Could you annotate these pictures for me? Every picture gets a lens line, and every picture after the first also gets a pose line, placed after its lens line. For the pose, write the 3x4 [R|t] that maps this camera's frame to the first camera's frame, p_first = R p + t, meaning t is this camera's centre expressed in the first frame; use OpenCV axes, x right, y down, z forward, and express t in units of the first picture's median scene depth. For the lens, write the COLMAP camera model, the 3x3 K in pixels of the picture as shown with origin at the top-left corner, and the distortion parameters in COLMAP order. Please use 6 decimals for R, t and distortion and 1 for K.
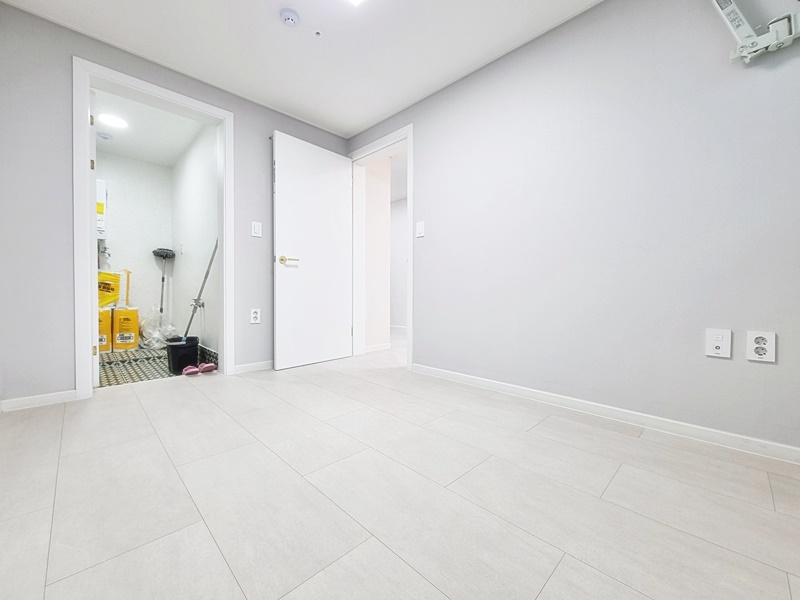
lens RADIAL K [[326.9, 0, 400.0], [0, 326.9, 300.0], [0, 0, 1]] dist [0.002483, 0.000210]
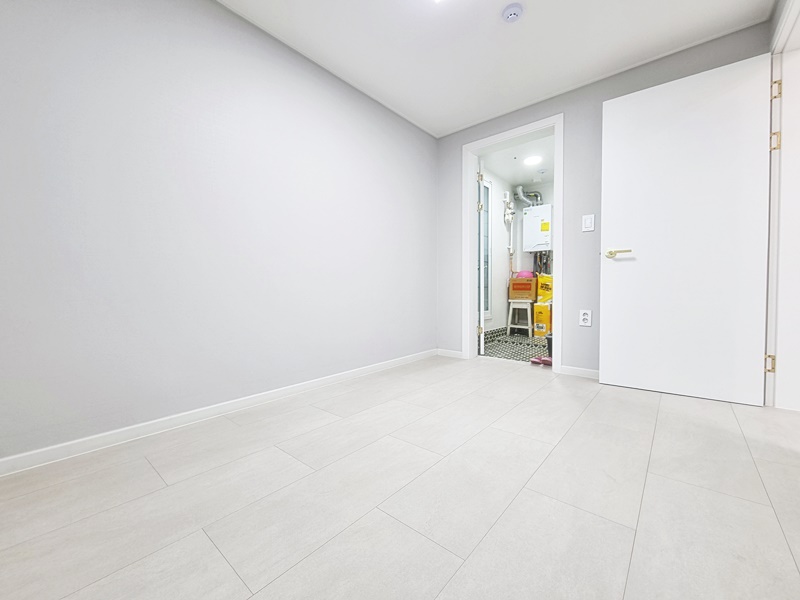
lens RADIAL K [[326.9, 0, 400.0], [0, 326.9, 300.0], [0, 0, 1]] dist [0.002483, 0.000210]
pose [[0.084400, 0.030807, -0.995956, 0.427355], [-0.024812, 0.999277, 0.028807, -0.015468], [0.996123, 0.022280, 0.085103, 0.399254]]
